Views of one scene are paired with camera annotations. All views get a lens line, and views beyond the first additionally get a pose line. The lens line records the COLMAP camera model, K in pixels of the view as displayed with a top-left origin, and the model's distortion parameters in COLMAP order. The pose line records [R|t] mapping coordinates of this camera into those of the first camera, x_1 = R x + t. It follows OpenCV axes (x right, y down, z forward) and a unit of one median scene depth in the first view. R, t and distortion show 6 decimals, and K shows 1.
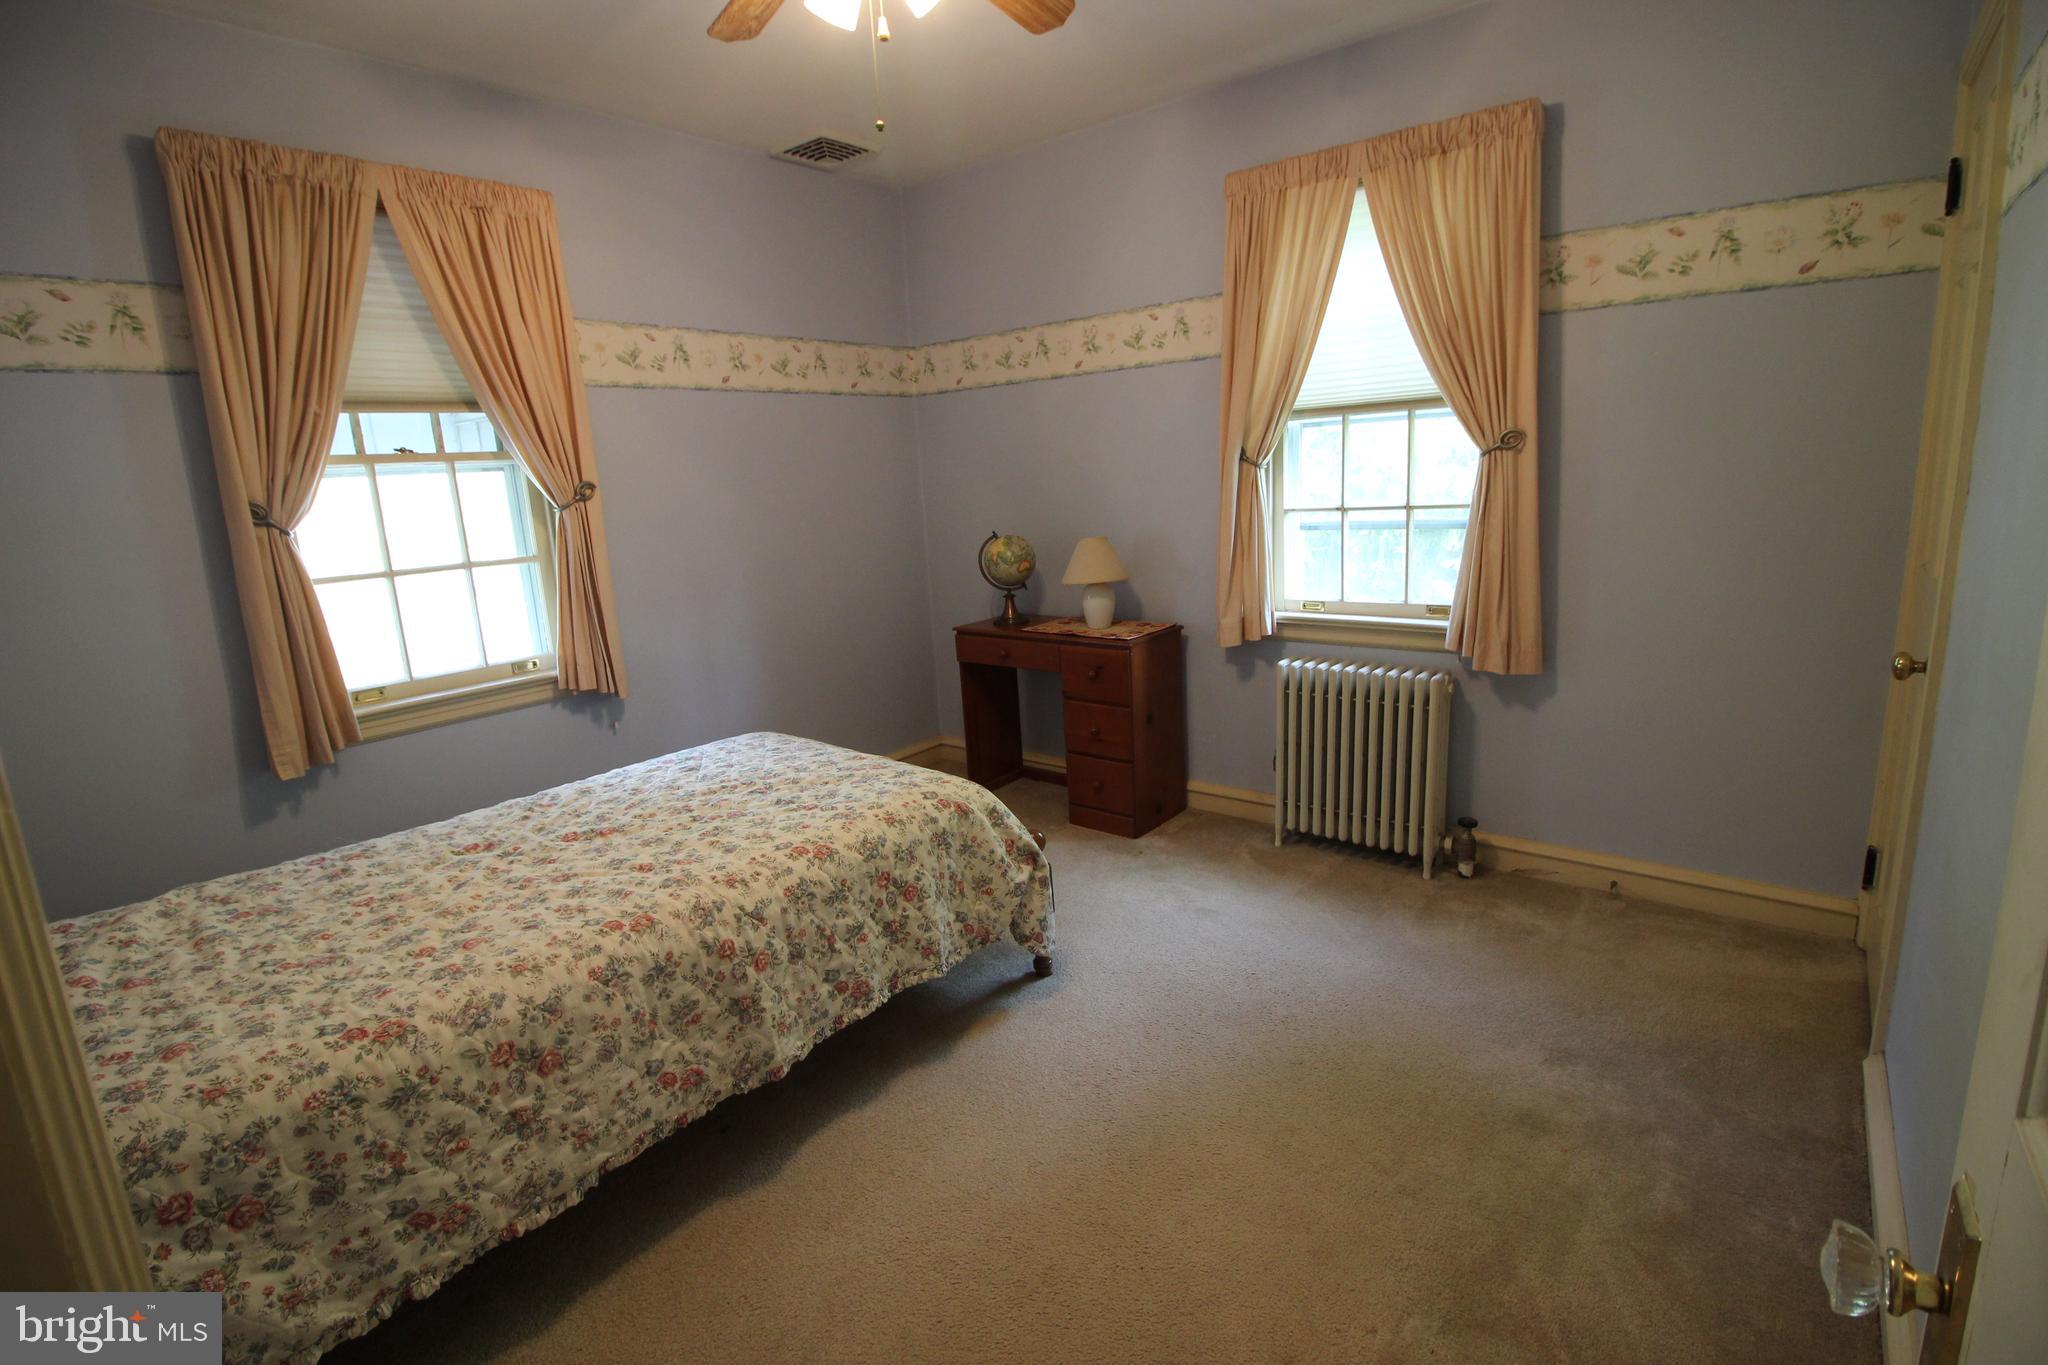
lens RADIAL K [[945.9, 0, 1024.7], [0, 945.9, 668.5], [0, 0, 1]] dist [-0.001224, -0.010928]
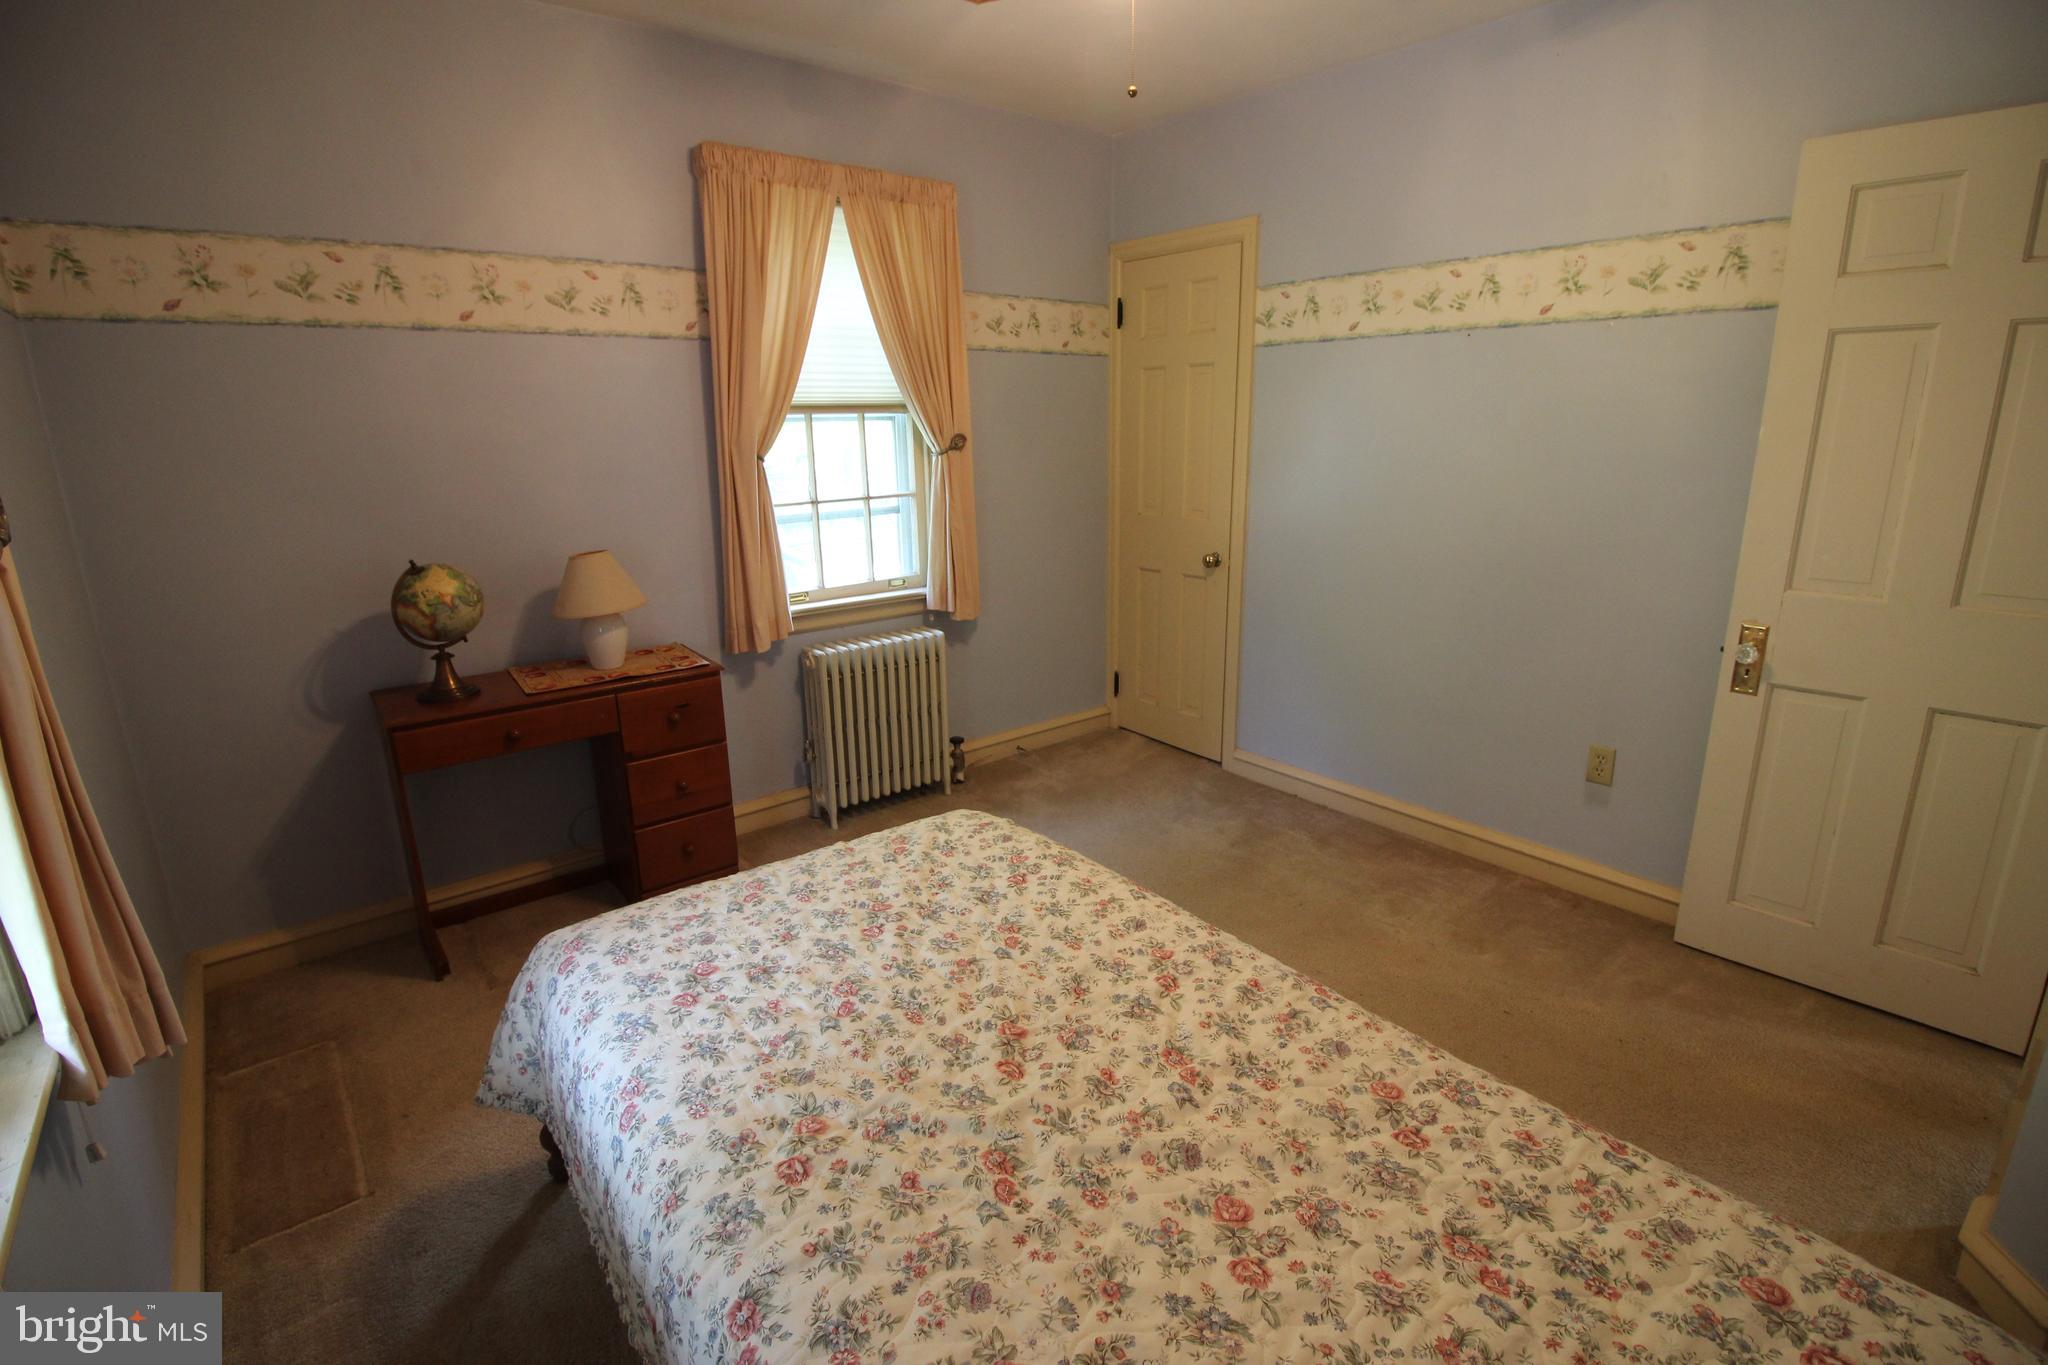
lens RADIAL K [[945.9, 0, 1029.3], [0, 945.9, 675.1], [0, 0, 1]] dist [-0.001224, -0.010928]
pose [[0.204639, -0.205200, 0.957087, -0.926834], [0.205856, 0.964934, 0.162867, -0.143692], [-0.956946, 0.163693, 0.239705, 0.751329]]
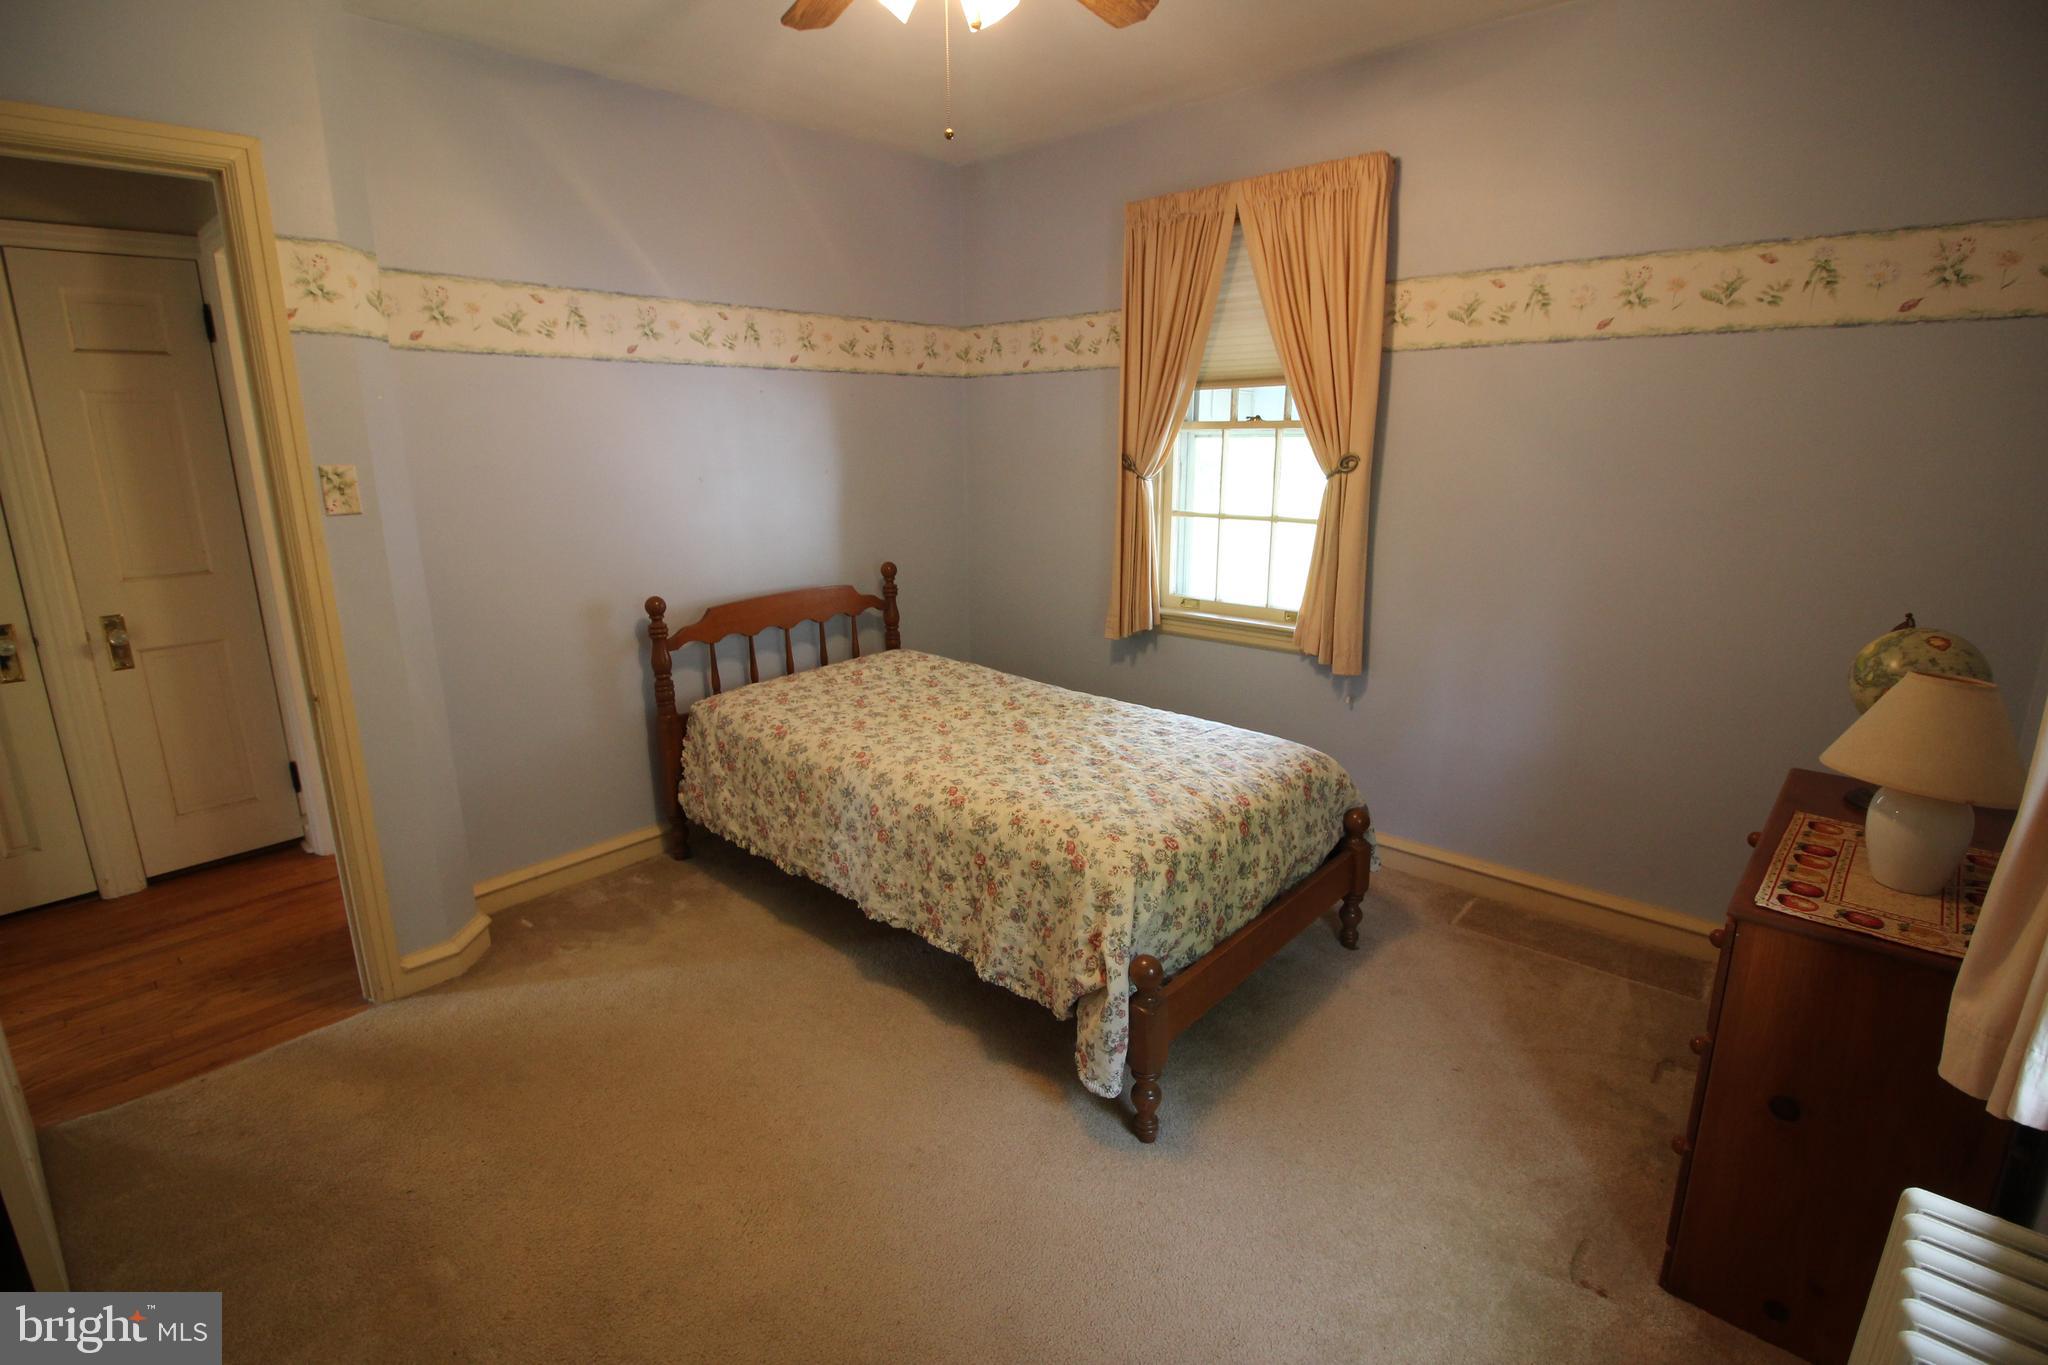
lens RADIAL K [[945.9, 0, 1025.4], [0, 945.9, 679.7], [0, 0, 1]] dist [-0.001224, -0.010928]
pose [[-0.063767, 0.303732, -0.950621, 0.737096], [-0.195476, 0.930306, 0.310354, -0.282432], [0.978633, 0.205614, 0.000050, 0.927853]]
